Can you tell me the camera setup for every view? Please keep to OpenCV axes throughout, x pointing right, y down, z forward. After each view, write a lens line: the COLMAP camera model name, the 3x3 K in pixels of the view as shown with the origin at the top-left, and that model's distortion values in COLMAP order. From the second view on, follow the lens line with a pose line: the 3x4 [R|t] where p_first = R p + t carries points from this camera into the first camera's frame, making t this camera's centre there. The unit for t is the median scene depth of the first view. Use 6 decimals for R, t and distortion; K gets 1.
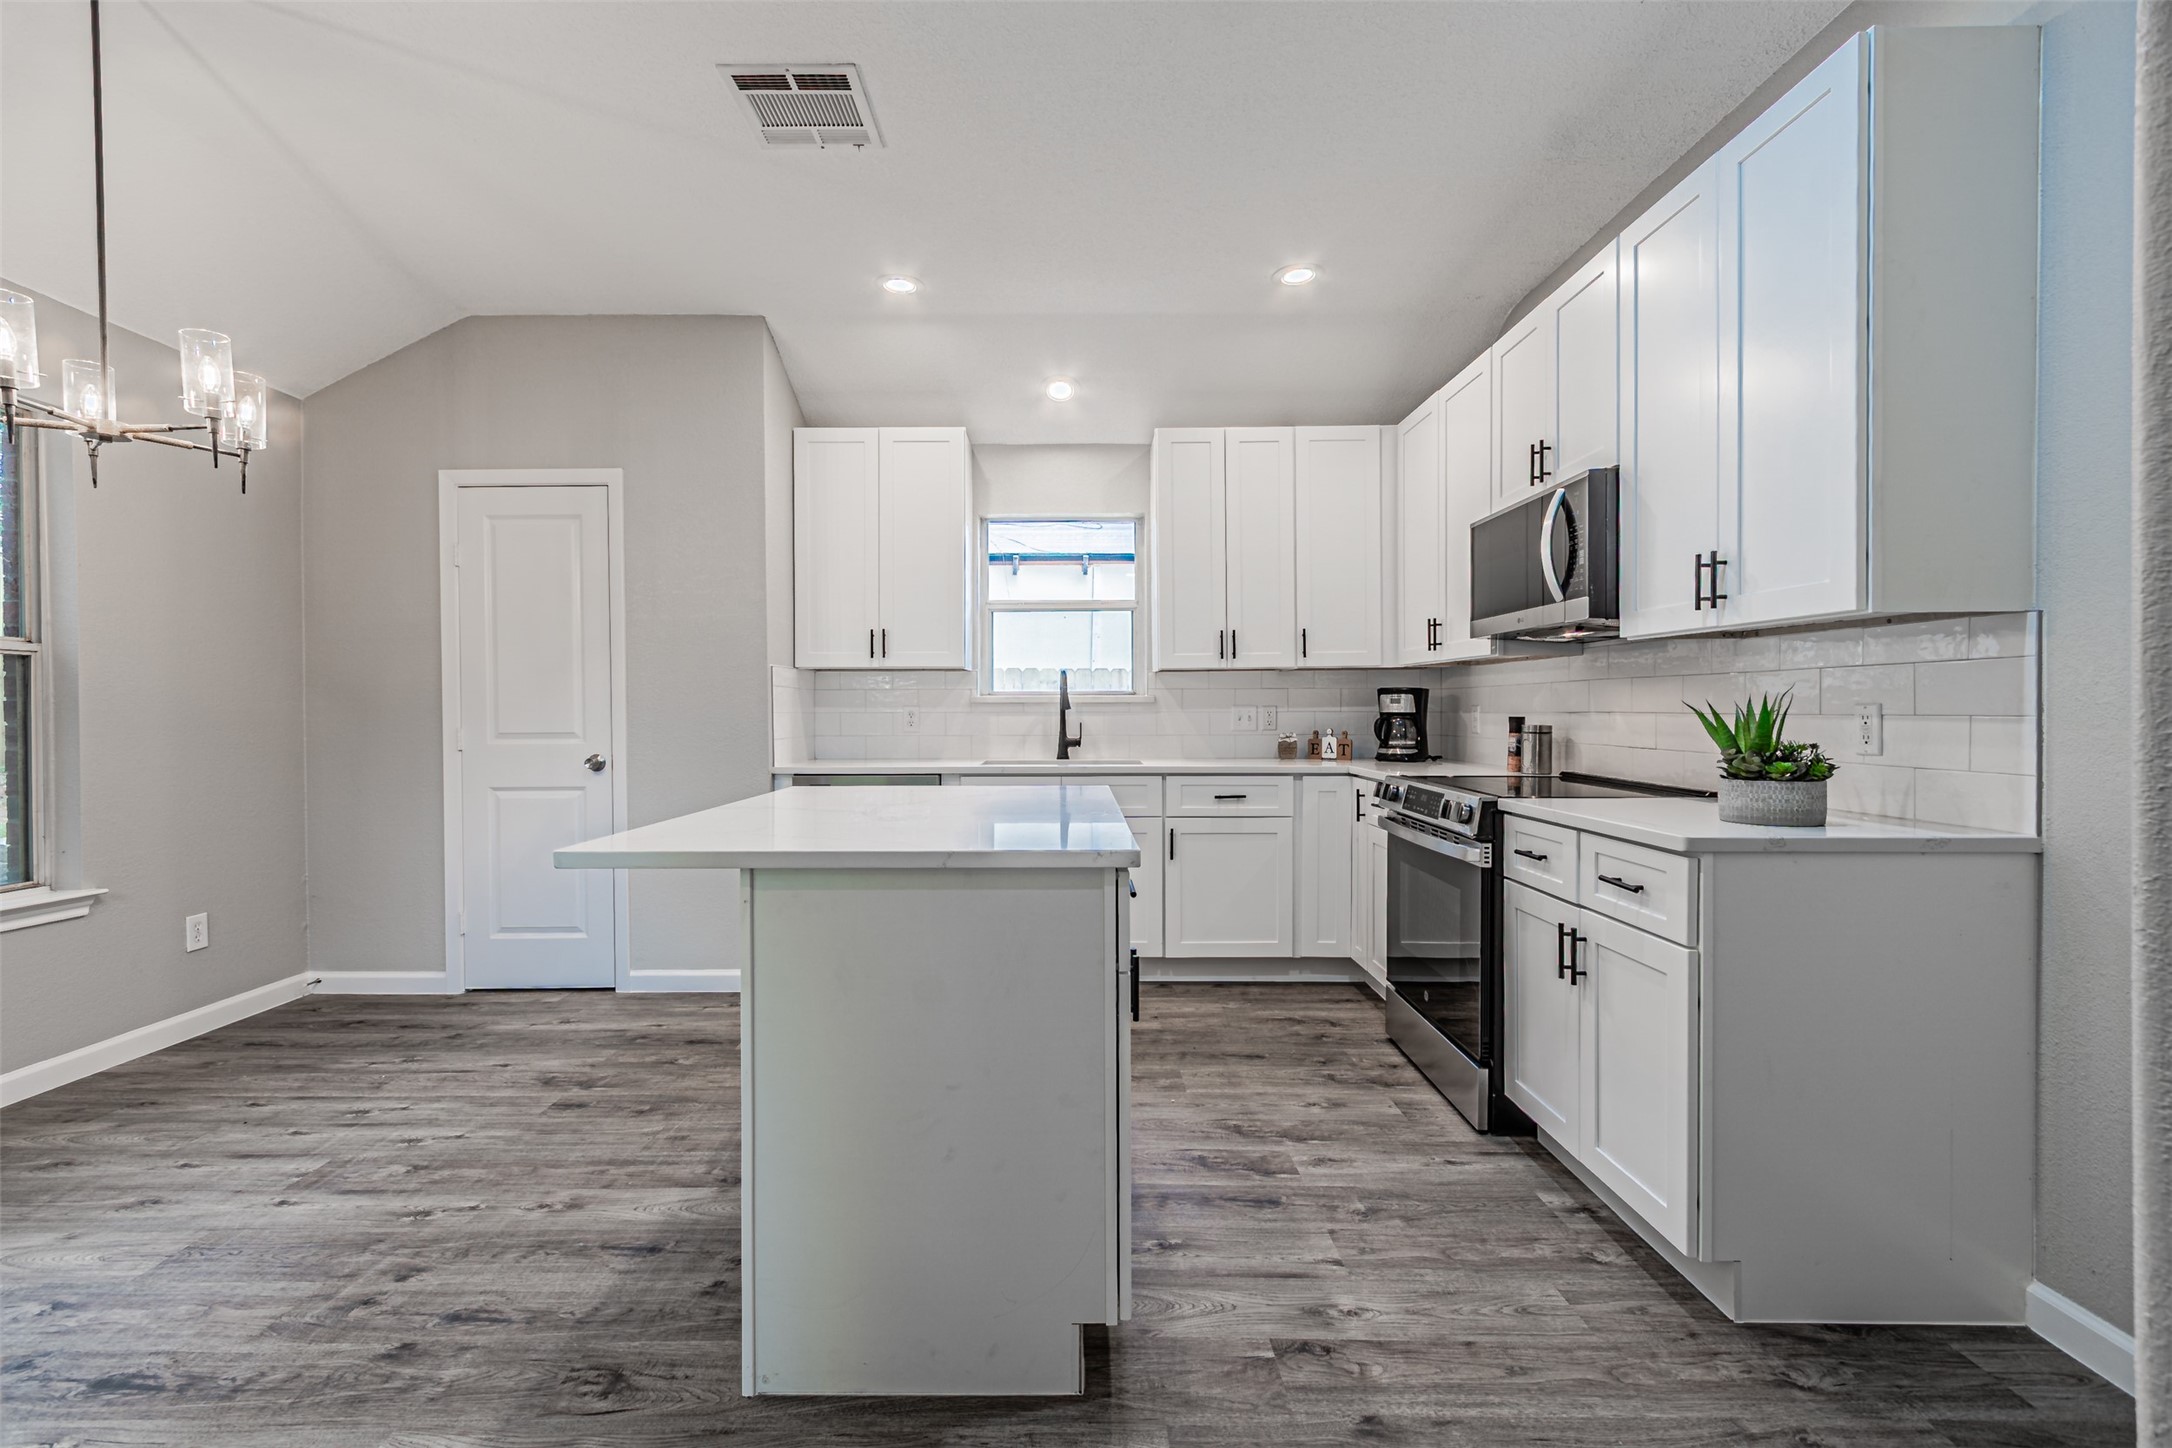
lens RADIAL K [[946.1, 0, 1063.6], [0, 946.1, 720.9], [0, 0, 1]] dist [0.007698, -0.000895]
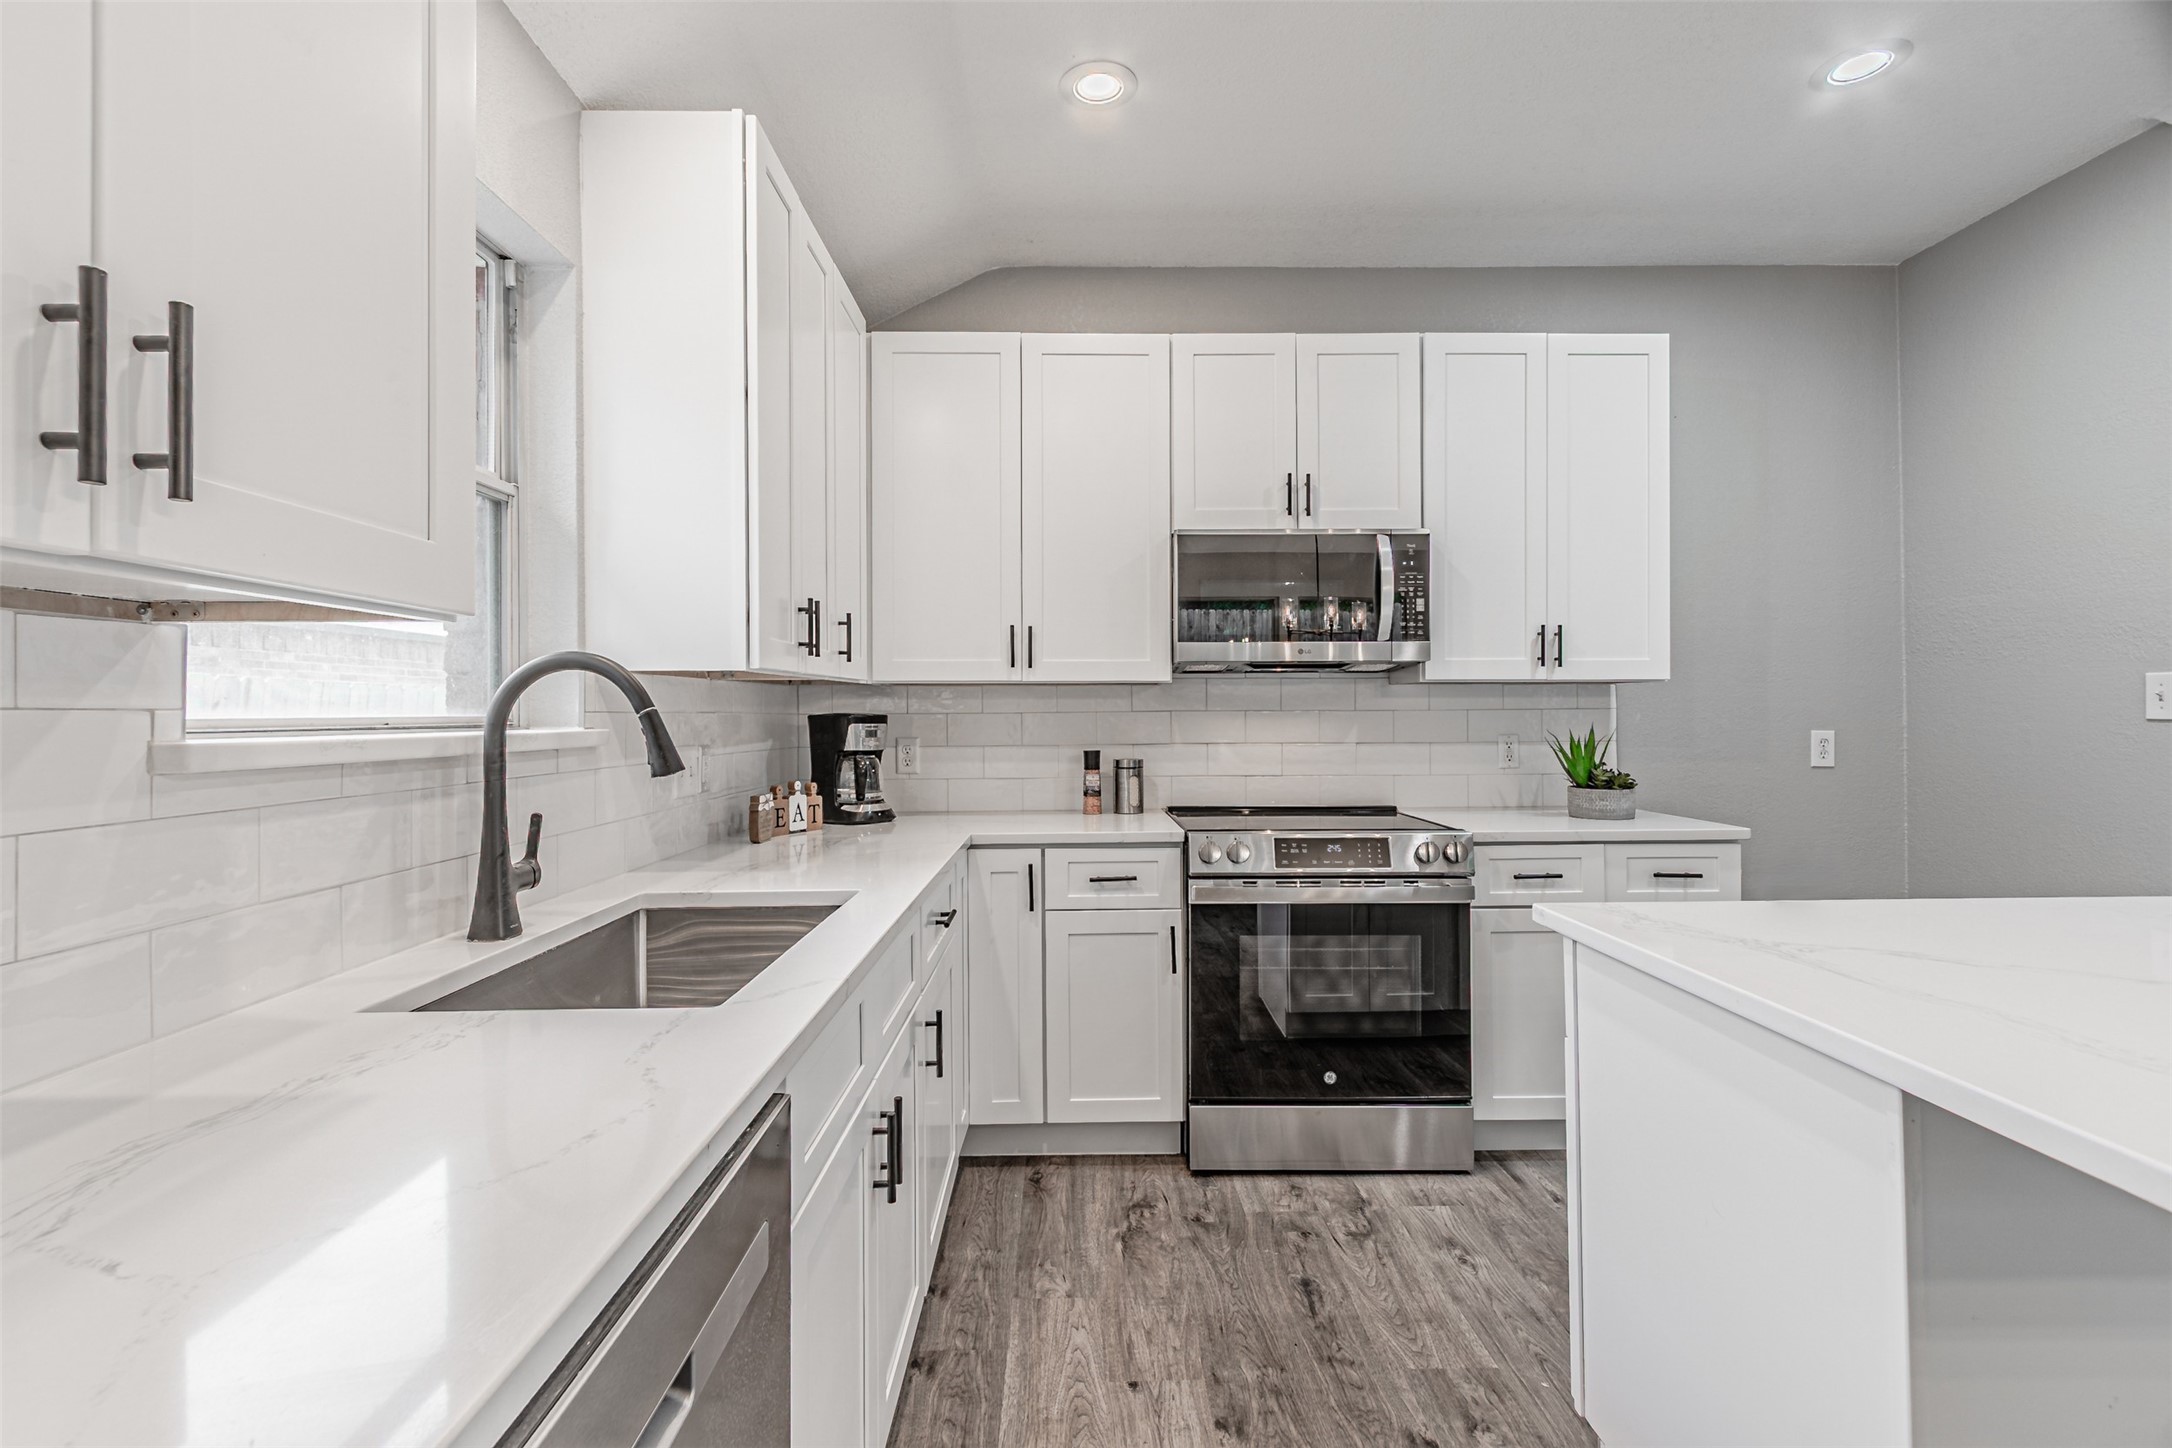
lens RADIAL K [[957.4, 0, 1075.1], [0, 957.4, 706.9], [0, 0, 1]] dist [0.003411, -0.000208]
pose [[-0.018478, 0.010597, 0.999773, -0.449988], [0.019404, 0.999759, -0.010239, -0.039948], [-0.999641, 0.019210, -0.018679, 1.143390]]
